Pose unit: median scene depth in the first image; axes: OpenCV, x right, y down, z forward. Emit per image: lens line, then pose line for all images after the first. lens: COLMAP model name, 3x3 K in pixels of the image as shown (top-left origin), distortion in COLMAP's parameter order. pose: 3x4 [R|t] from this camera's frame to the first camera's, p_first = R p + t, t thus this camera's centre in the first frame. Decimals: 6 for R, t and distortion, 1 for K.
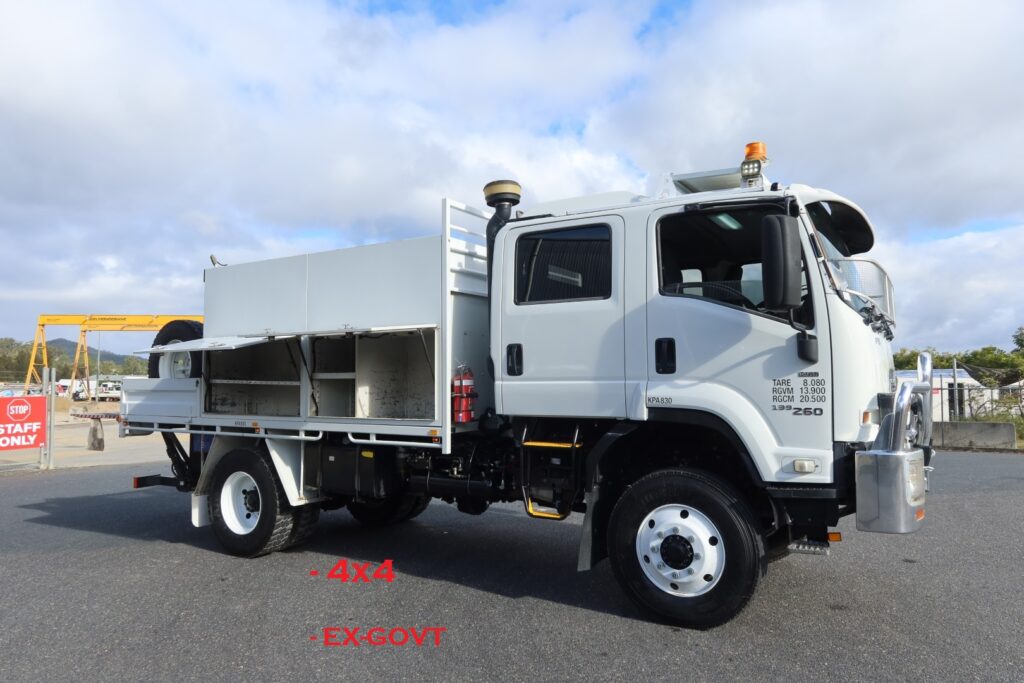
lens RADIAL K [[714.5, 0, 512.0], [0, 714.5, 341.5], [0, 0, 1]] dist [-0.020134, -0.001724]
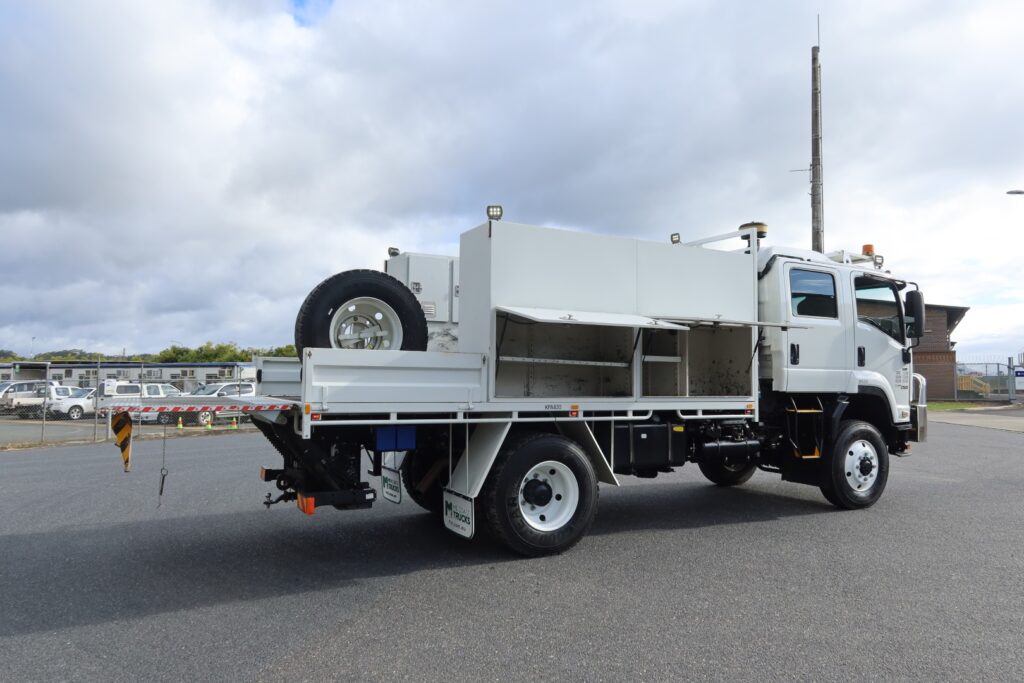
lens RADIAL K [[714.5, 0, 512.0], [0, 714.5, 341.5], [0, 0, 1]] dist [-0.020134, -0.001724]
pose [[0.500852, 0.056067, 0.863715, -1.686646], [-0.066474, 0.997444, -0.026201, 0.084036], [-0.862977, -0.044292, 0.503298, 0.839351]]
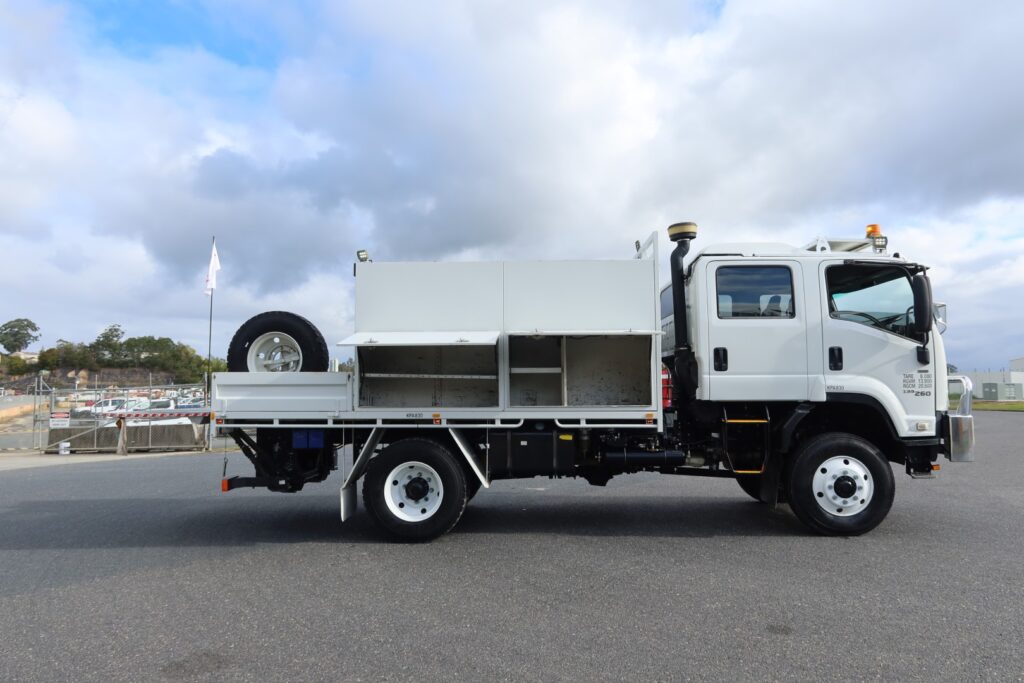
lens RADIAL K [[714.5, 0, 512.0], [0, 714.5, 341.5], [0, 0, 1]] dist [-0.020134, -0.001724]
pose [[0.872721, 0.030501, 0.487266, -1.092250], [-0.028089, 0.999530, -0.012257, 0.021079], [-0.487411, -0.002990, 0.873167, 0.015422]]
